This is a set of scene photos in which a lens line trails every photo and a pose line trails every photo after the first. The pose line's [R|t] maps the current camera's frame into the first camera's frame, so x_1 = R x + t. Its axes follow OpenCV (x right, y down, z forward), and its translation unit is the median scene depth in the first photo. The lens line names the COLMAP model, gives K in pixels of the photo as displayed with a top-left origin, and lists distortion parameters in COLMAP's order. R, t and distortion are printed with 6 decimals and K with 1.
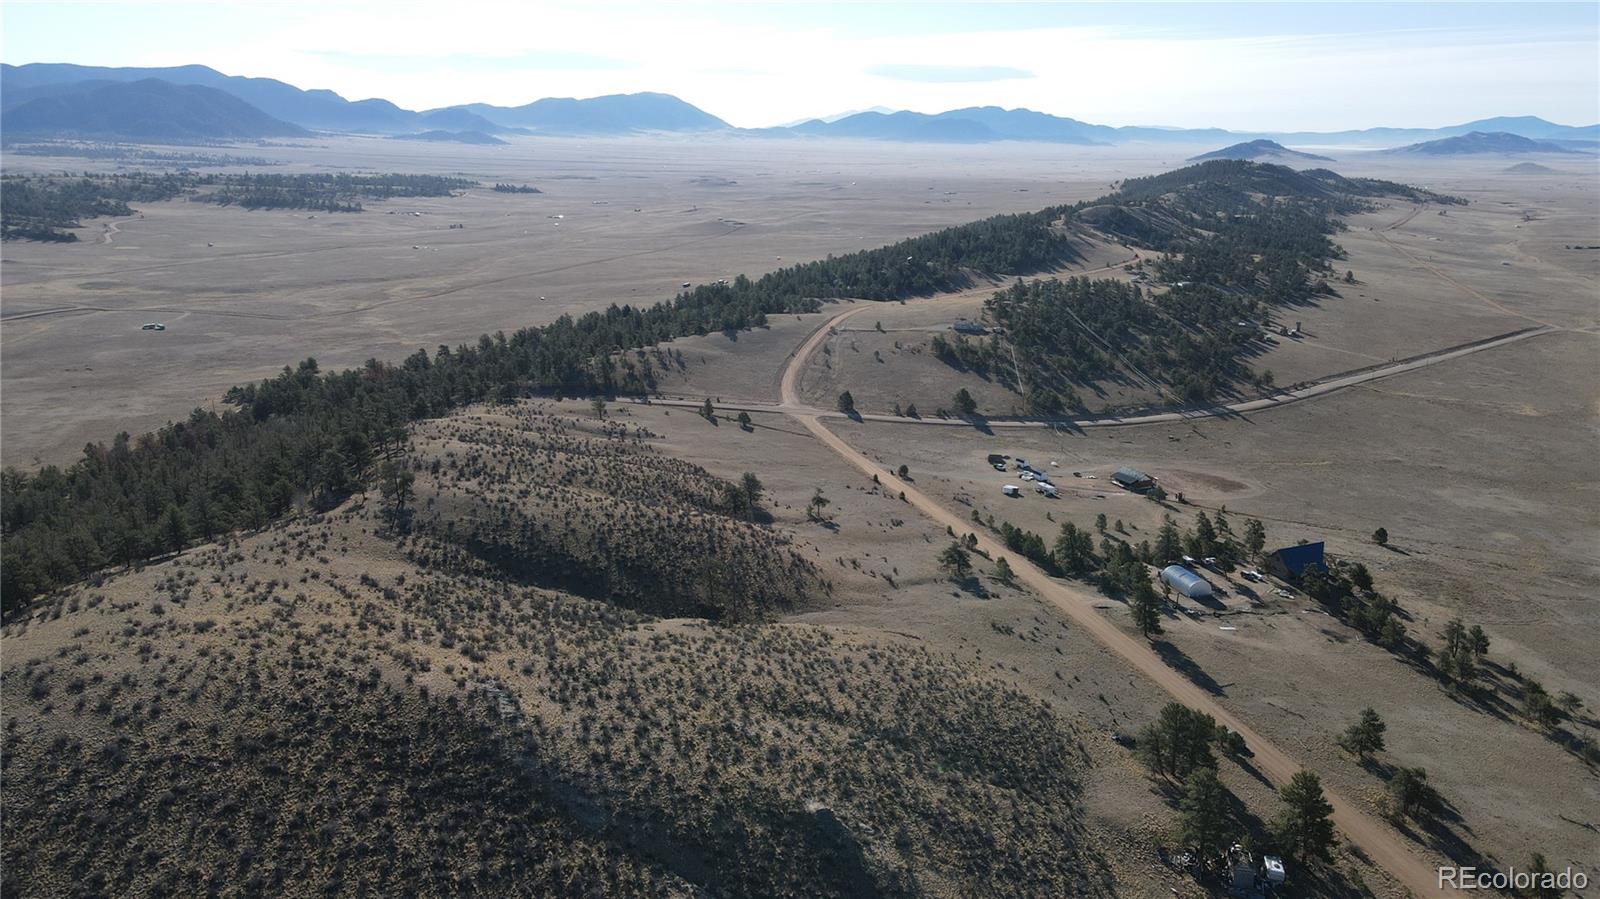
lens RADIAL K [[1173.4, 0, 804.9], [0, 1173.4, 442.3], [0, 0, 1]] dist [0.001445, 0.041250]
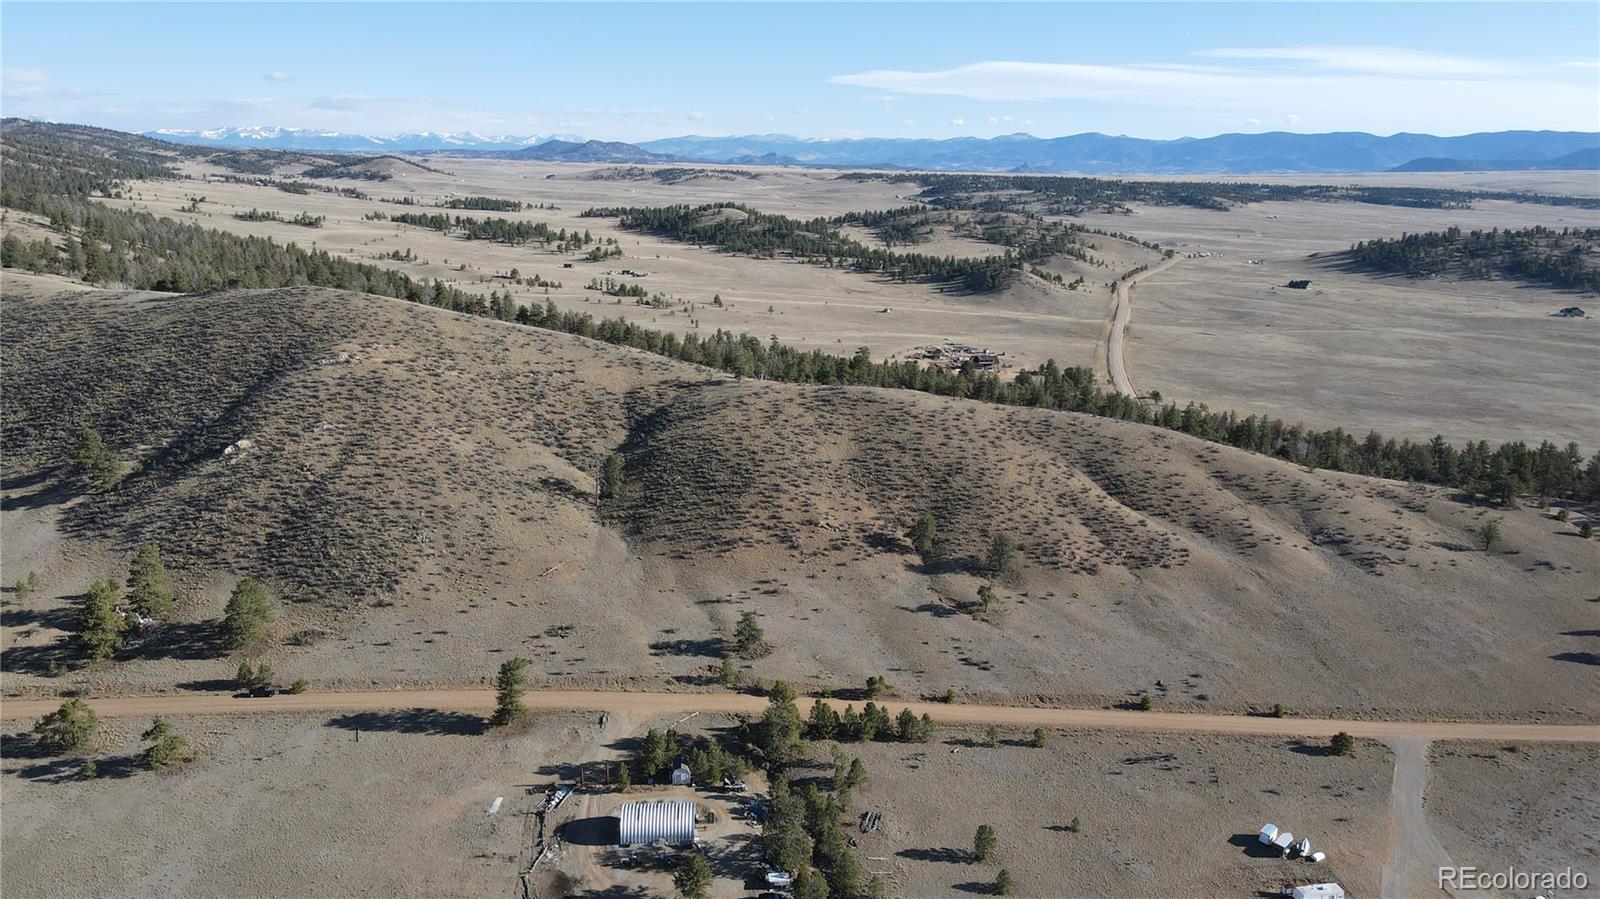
lens RADIAL K [[1163.9, 0, 799.8], [0, 1163.9, 472.4], [0, 0, 1]] dist [-0.011525, 0.075814]
pose [[-0.243436, 0.242297, -0.939165, 0.490391], [-0.264956, 0.914852, 0.304703, -0.148009], [0.933026, 0.323013, -0.158510, 0.653113]]
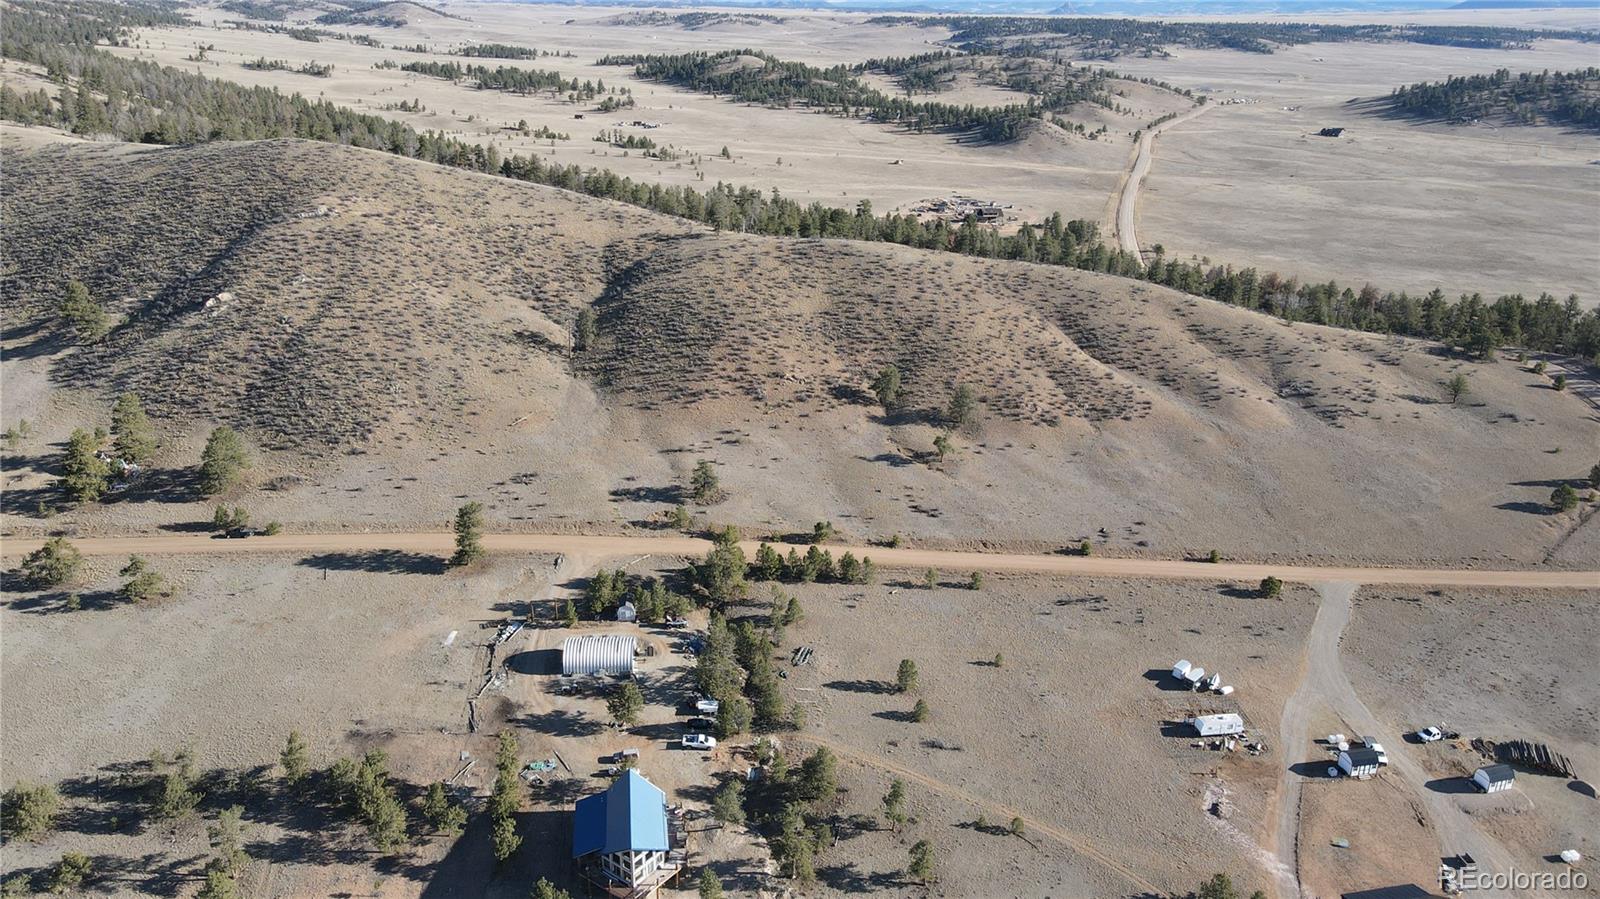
lens RADIAL K [[1162.7, 0, 800.7], [0, 1162.7, 462.8], [0, 0, 1]] dist [0.003034, 0.040558]
pose [[-0.267122, 0.346778, -0.899105, 0.493422], [-0.257278, 0.873479, 0.413331, -0.157609], [0.928684, 0.341730, -0.144108, 0.684643]]
